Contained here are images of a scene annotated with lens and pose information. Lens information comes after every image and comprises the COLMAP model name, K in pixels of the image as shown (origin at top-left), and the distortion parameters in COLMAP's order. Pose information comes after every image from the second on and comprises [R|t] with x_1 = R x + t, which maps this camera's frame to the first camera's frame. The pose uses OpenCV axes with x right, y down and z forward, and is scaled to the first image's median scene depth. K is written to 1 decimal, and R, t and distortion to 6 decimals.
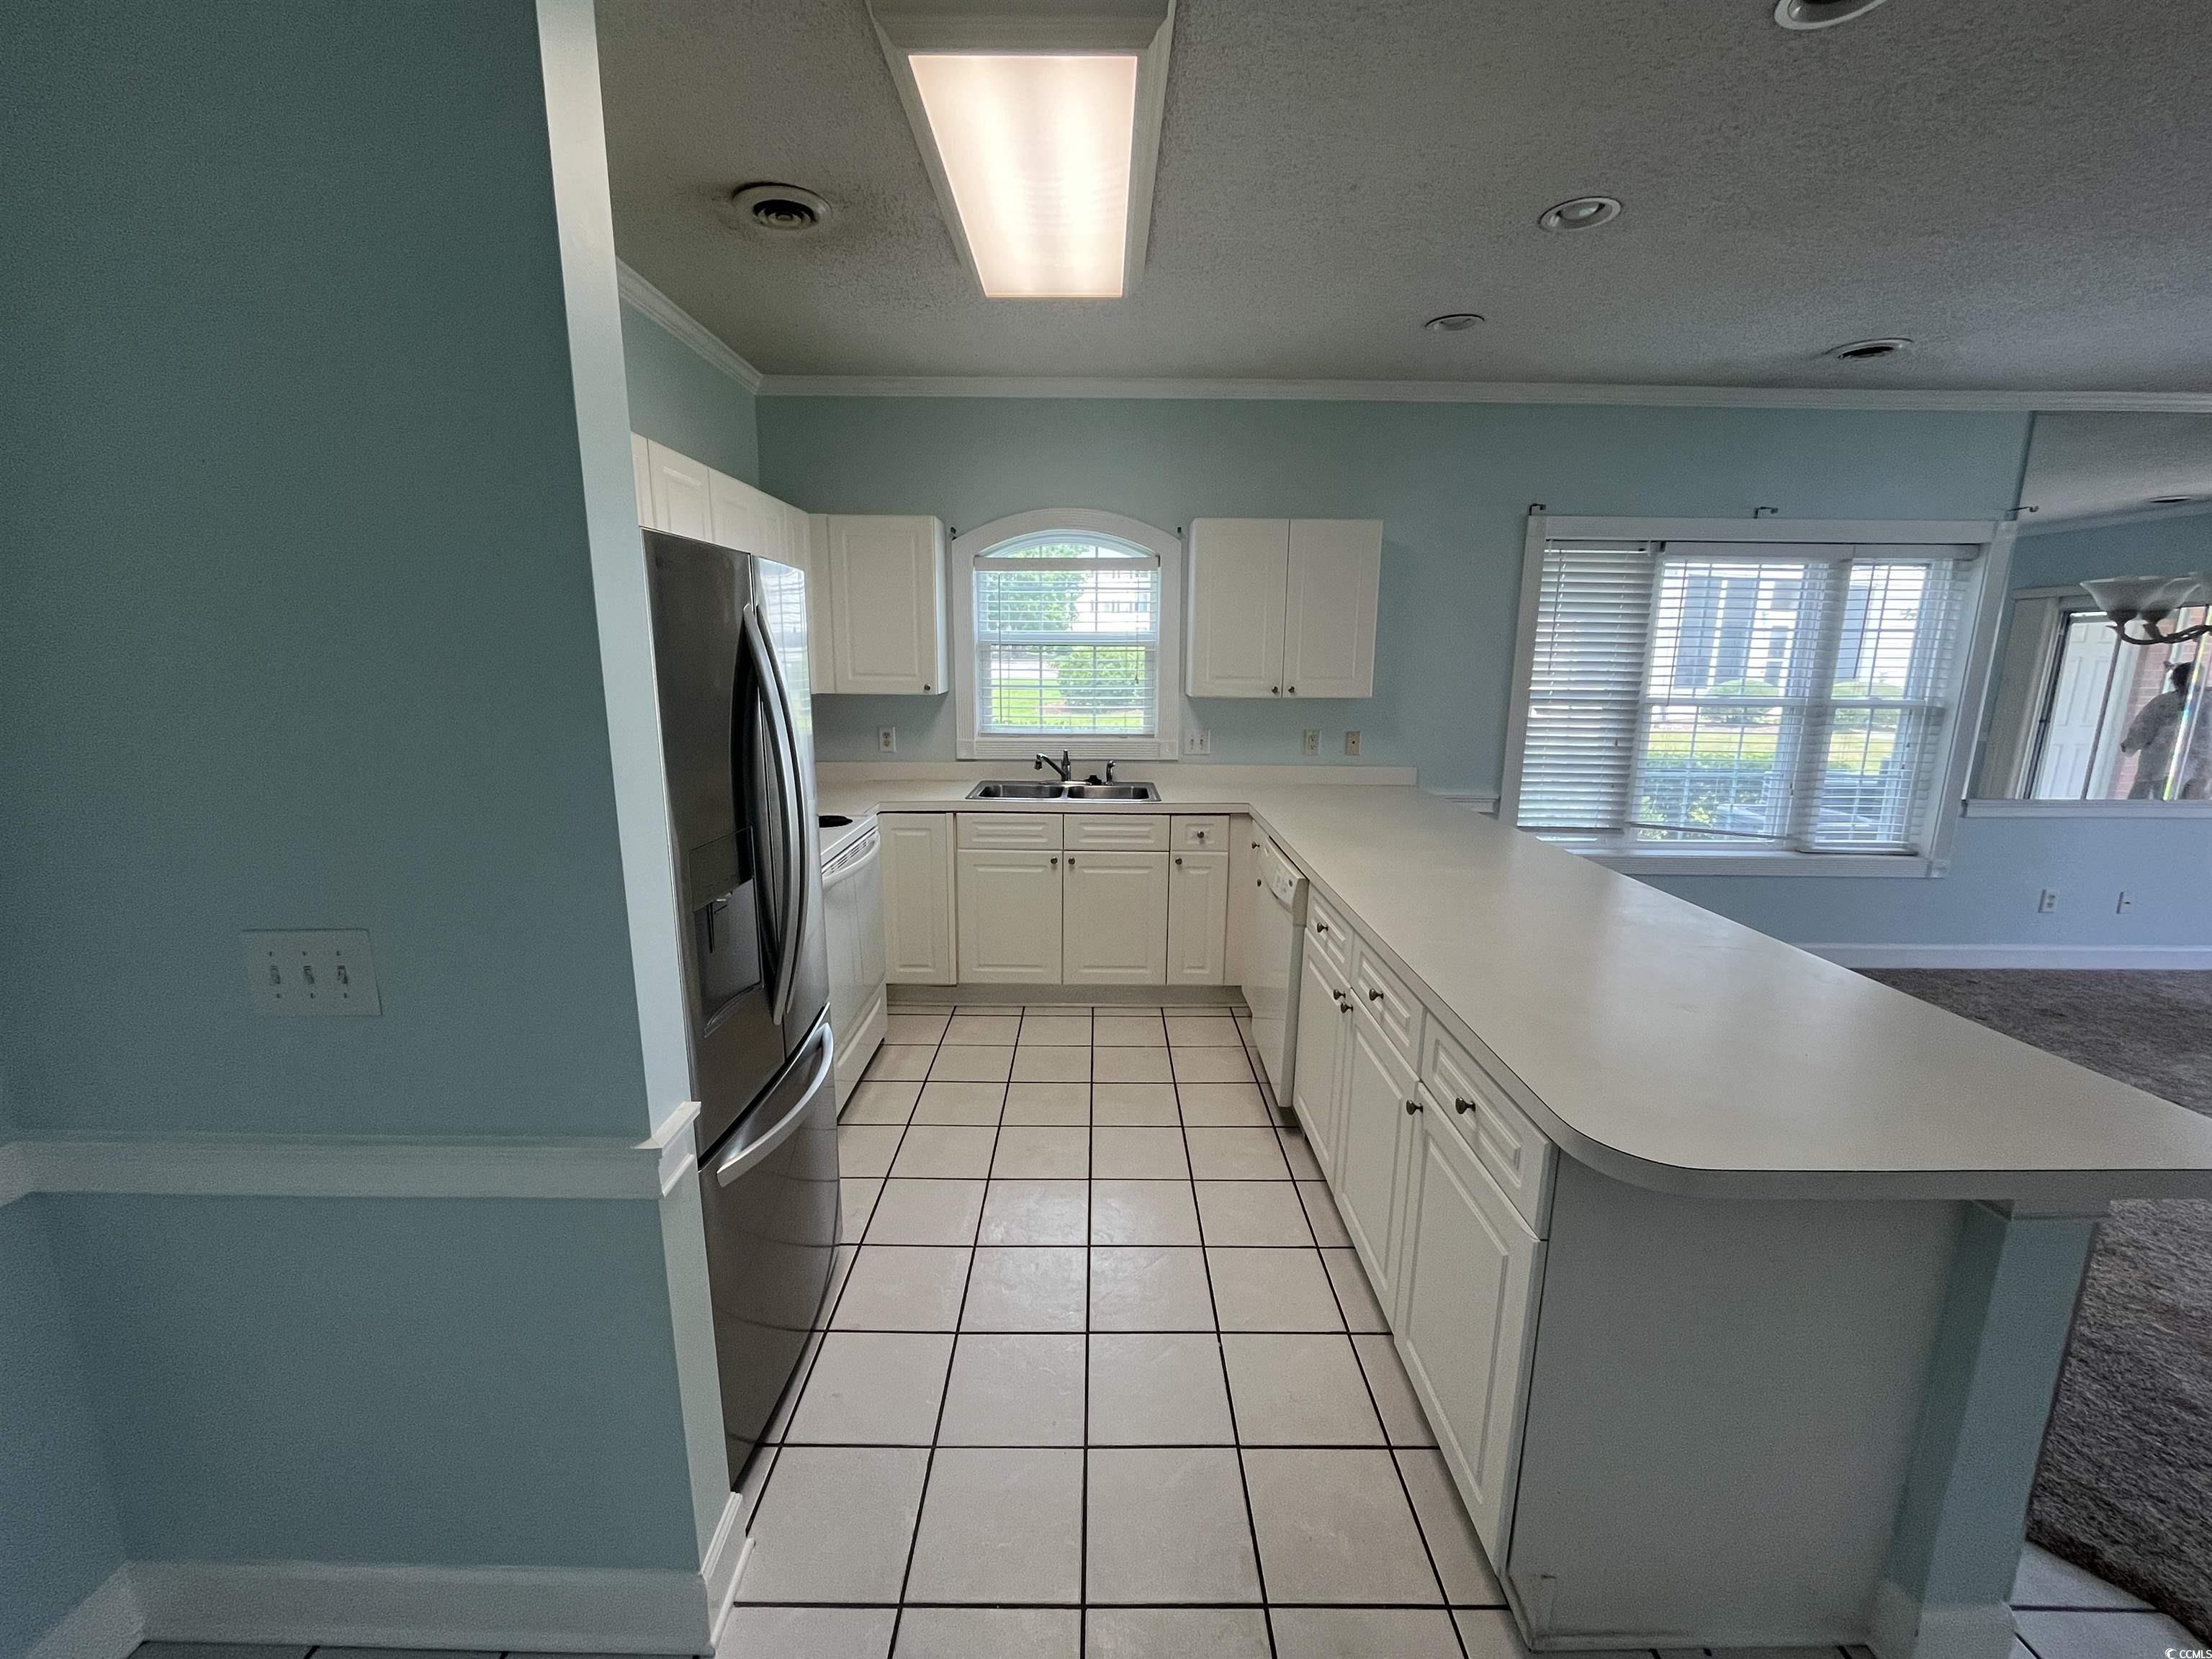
lens RADIAL K [[894.9, 0, 1103.5], [0, 894.9, 826.3], [0, 0, 1]] dist [-0.001858, -0.000877]
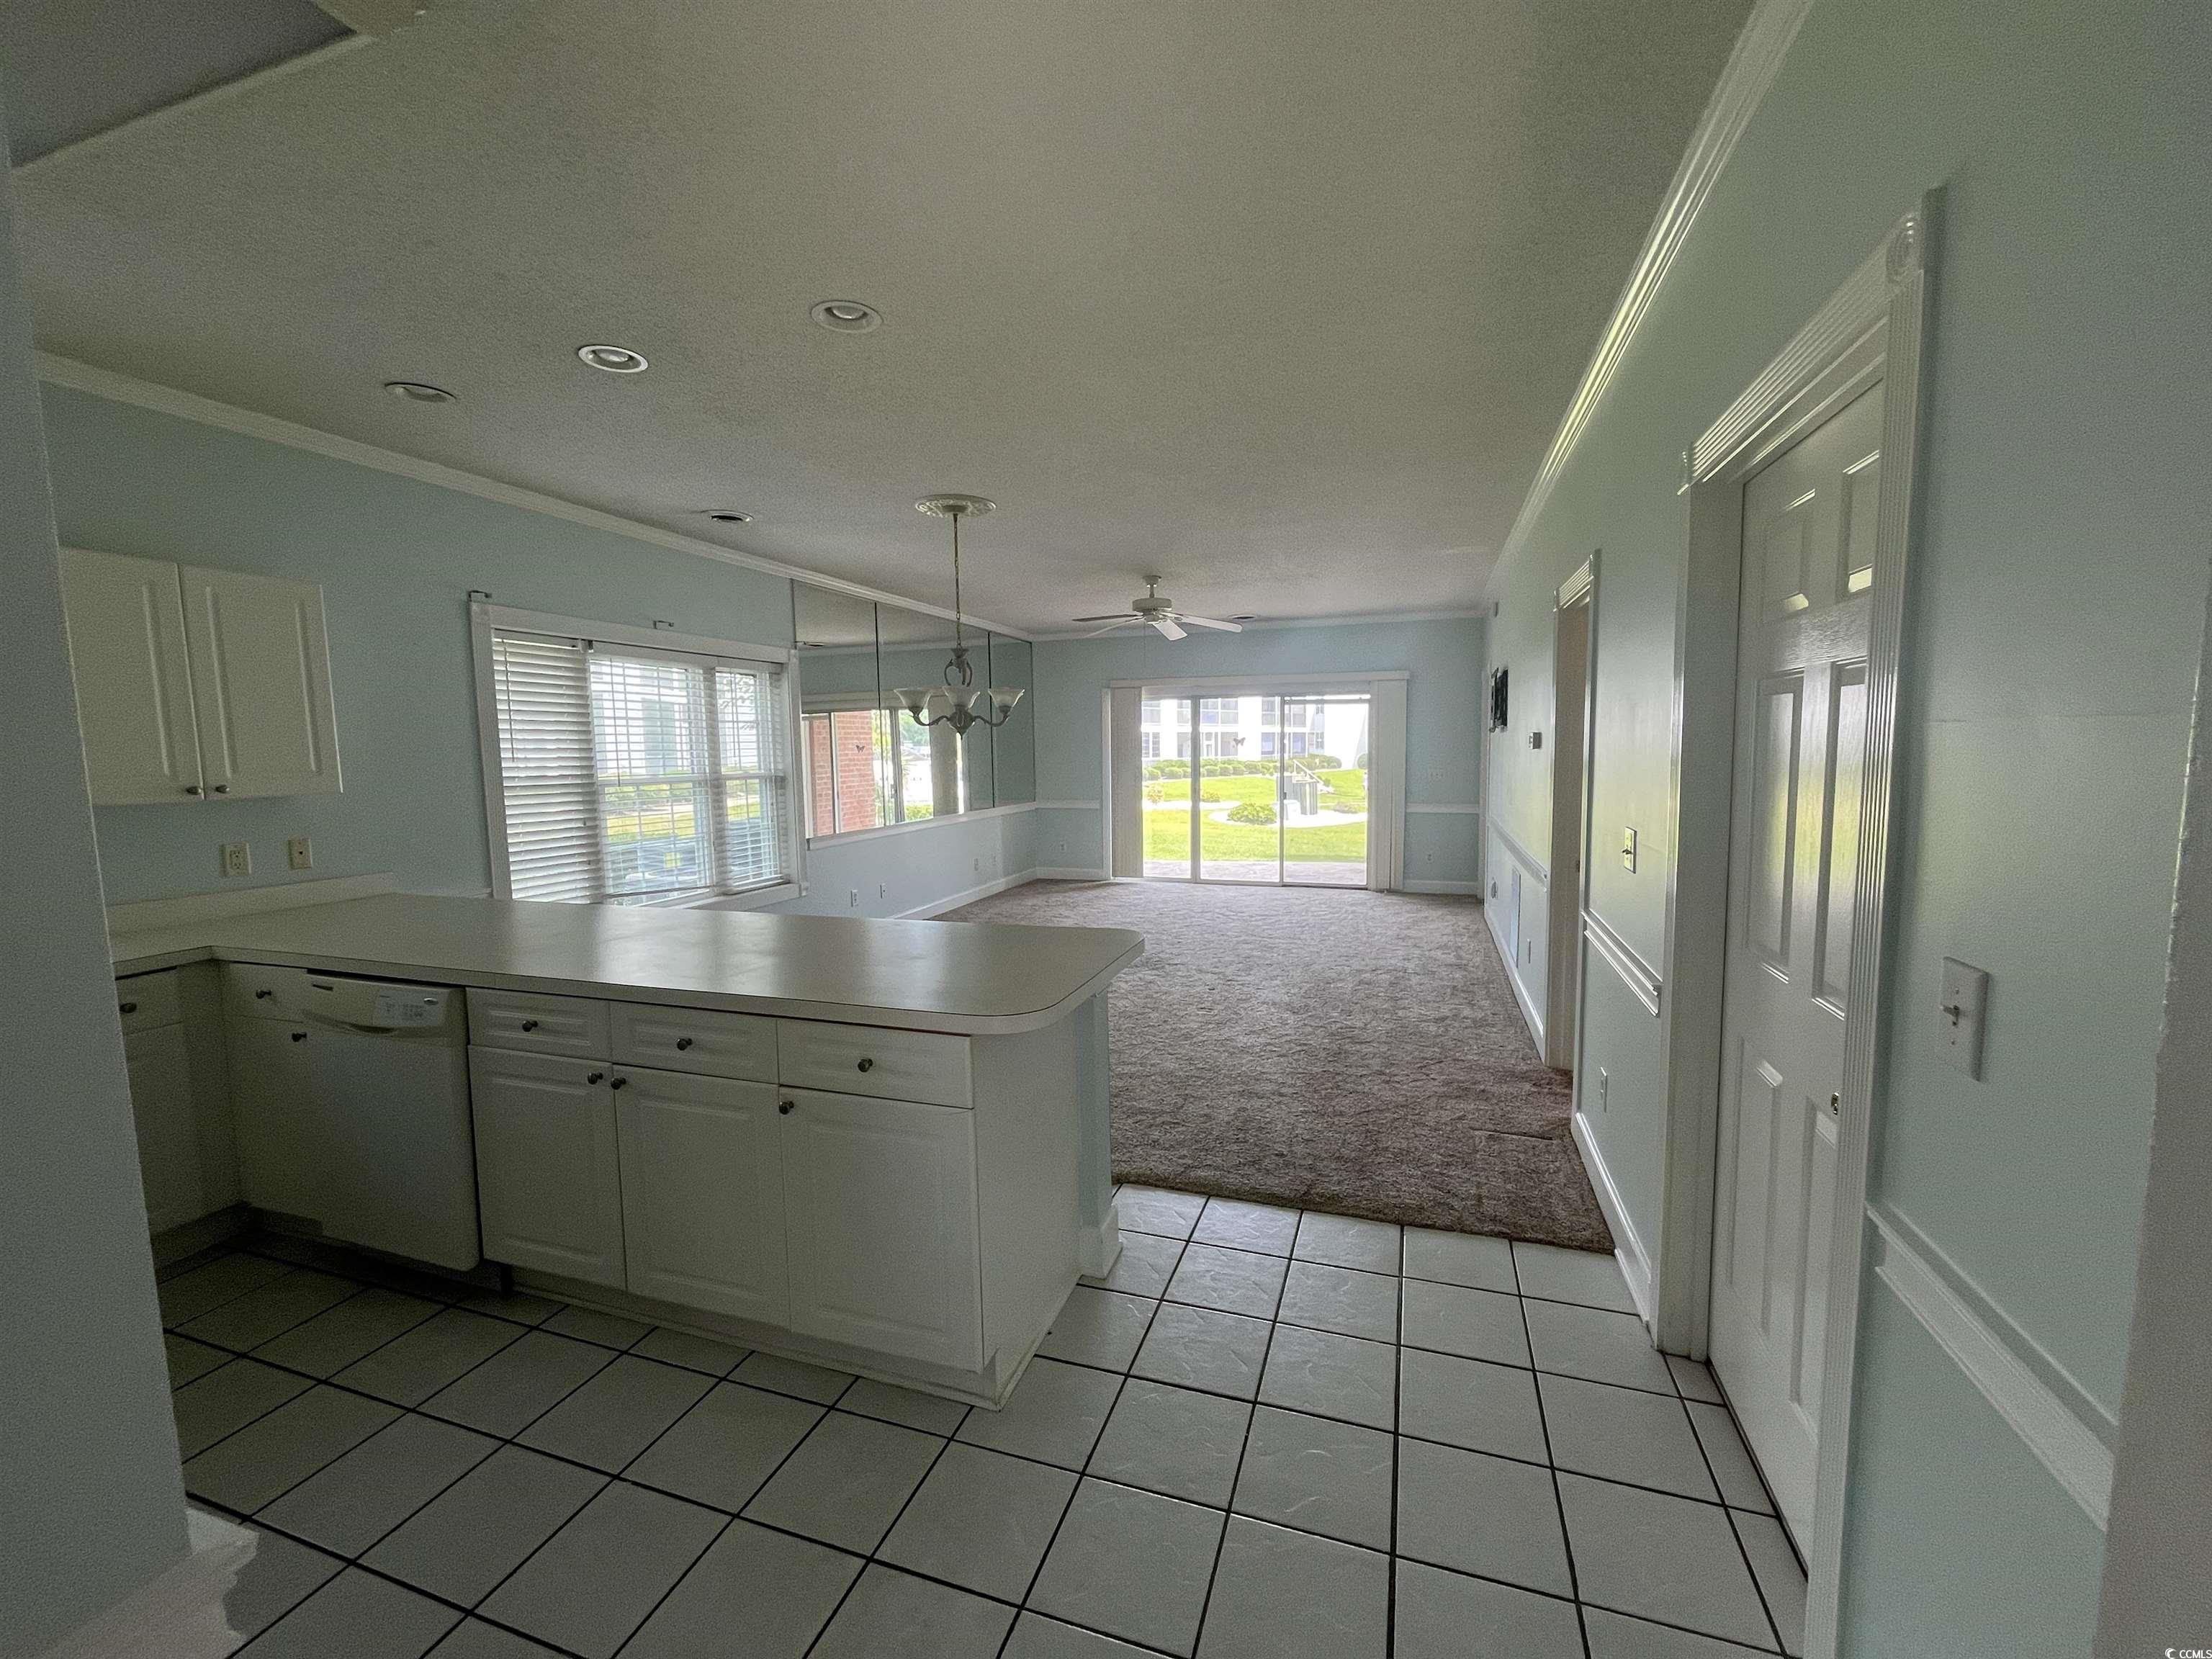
lens RADIAL K [[894.9, 0, 1105.2], [0, 894.9, 830.8], [0, 0, 1]] dist [-0.001858, -0.000877]
pose [[0.329505, -0.102475, 0.938576, -0.230770], [0.201709, 0.978782, 0.036051, 0.003051], [-0.922356, 0.177441, 0.343184, 0.066080]]
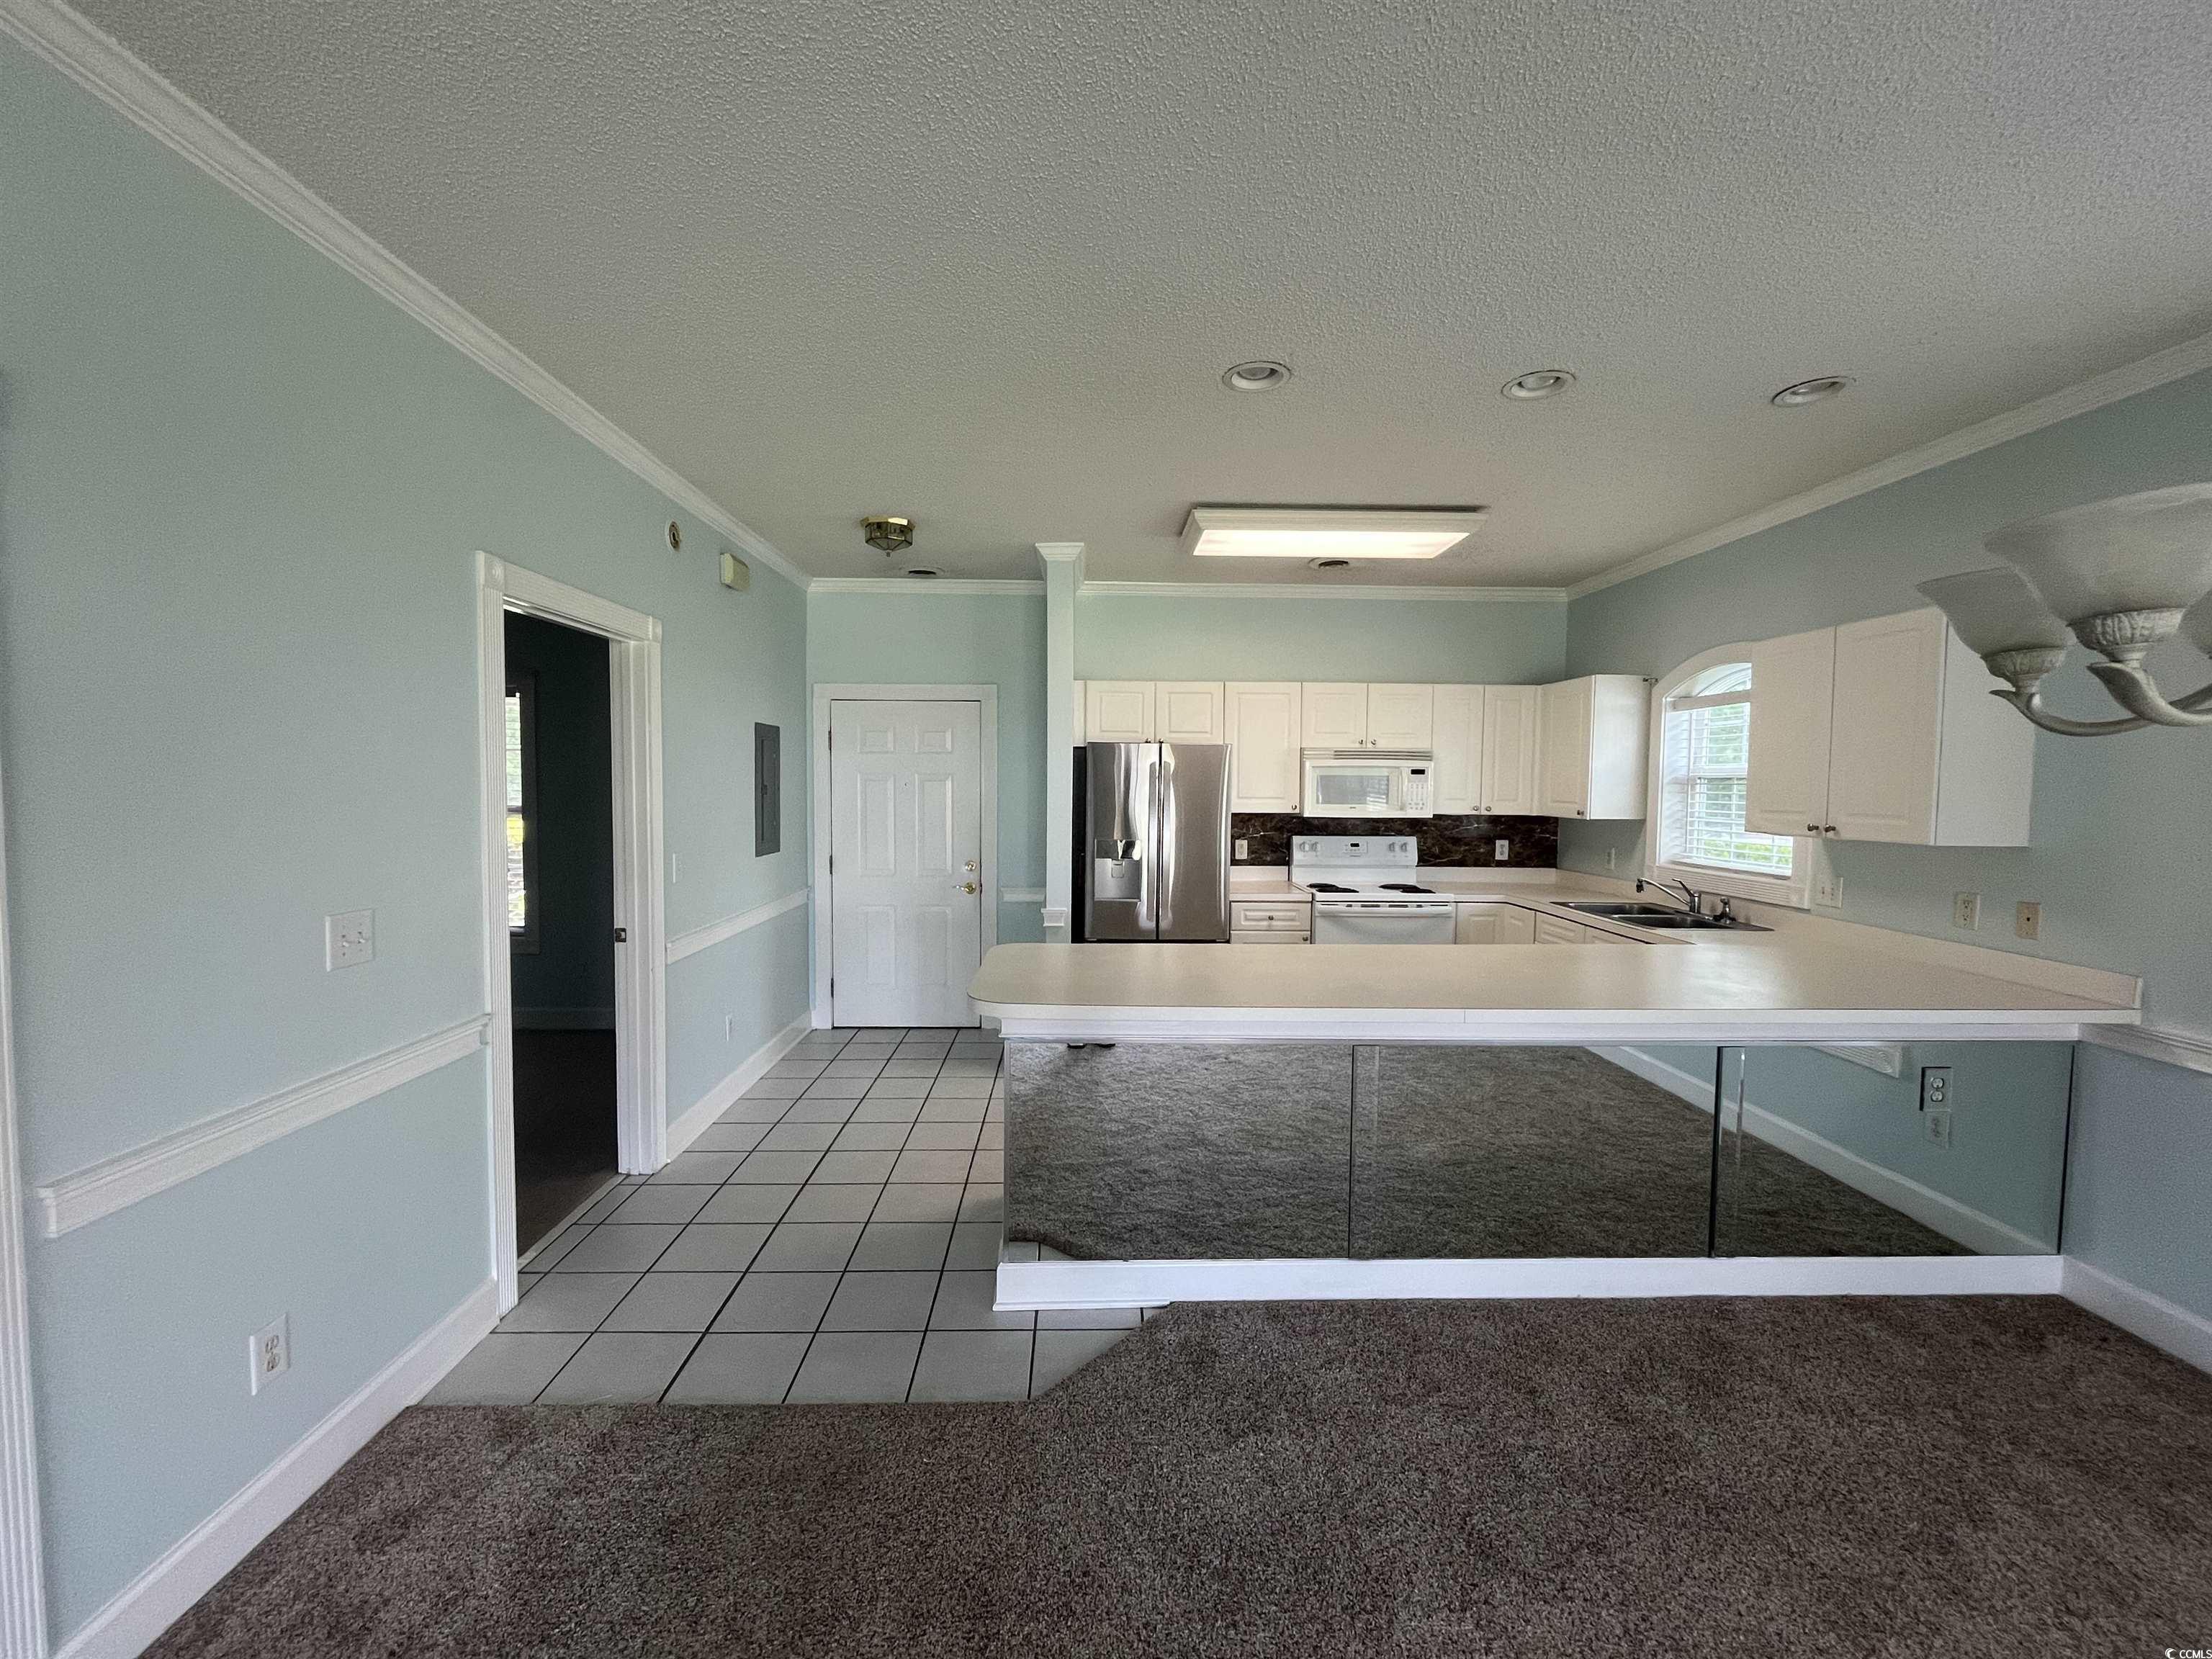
lens RADIAL K [[894.9, 0, 1106.9], [0, 894.9, 821.0], [0, 0, 1]] dist [-0.001858, -0.000877]
pose [[0.031685, 0.038544, -0.998754, 0.923272], [-0.199937, 0.979304, 0.031451, -0.050910], [0.979296, 0.198692, 0.038735, 0.306639]]
